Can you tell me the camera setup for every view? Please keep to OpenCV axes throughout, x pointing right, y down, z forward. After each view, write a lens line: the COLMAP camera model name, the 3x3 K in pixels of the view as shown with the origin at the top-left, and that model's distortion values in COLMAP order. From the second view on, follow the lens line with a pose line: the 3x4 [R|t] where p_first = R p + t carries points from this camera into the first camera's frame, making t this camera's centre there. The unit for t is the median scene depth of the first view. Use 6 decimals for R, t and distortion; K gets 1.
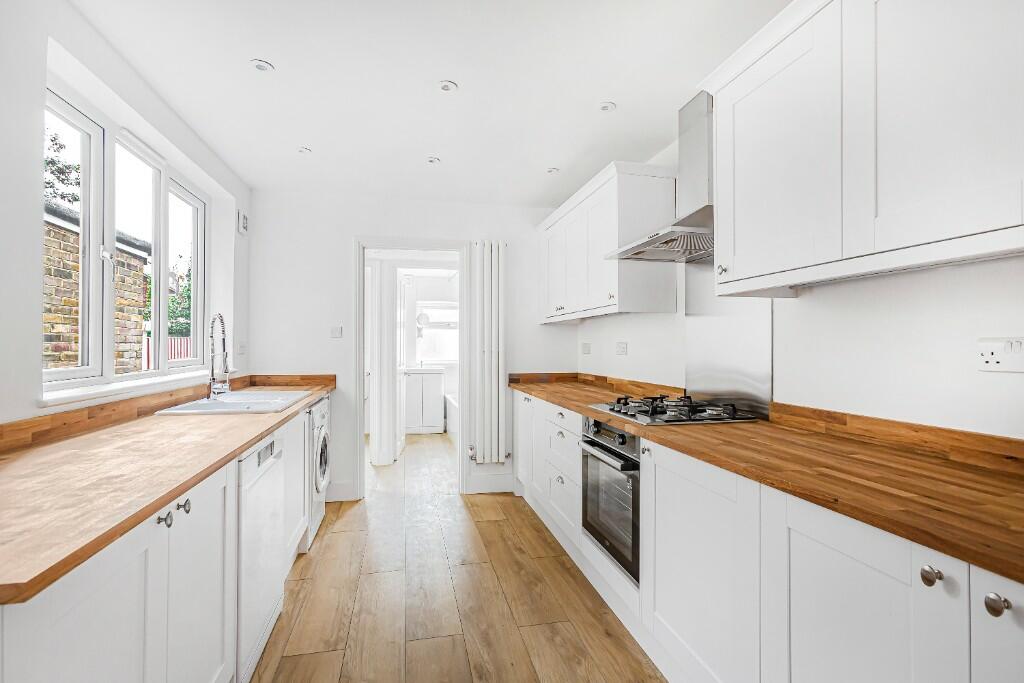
lens RADIAL K [[475.8, 0, 507.2], [0, 475.8, 338.8], [0, 0, 1]] dist [-0.025761, 0.014248]
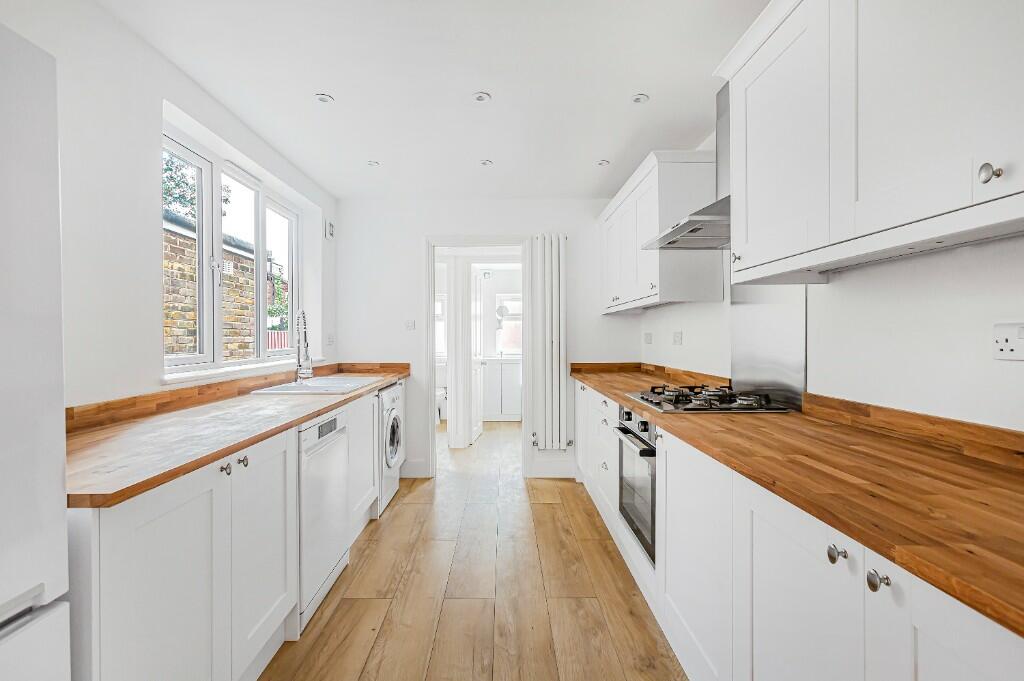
lens RADIAL K [[475.8, 0, 507.2], [0, 475.8, 337.8], [0, 0, 1]] dist [-0.025761, 0.014248]
pose [[0.978629, -0.004946, -0.205572, 0.145985], [0.008264, 0.999849, 0.015284, 0.002150], [0.205466, -0.016656, 0.978523, -0.055185]]
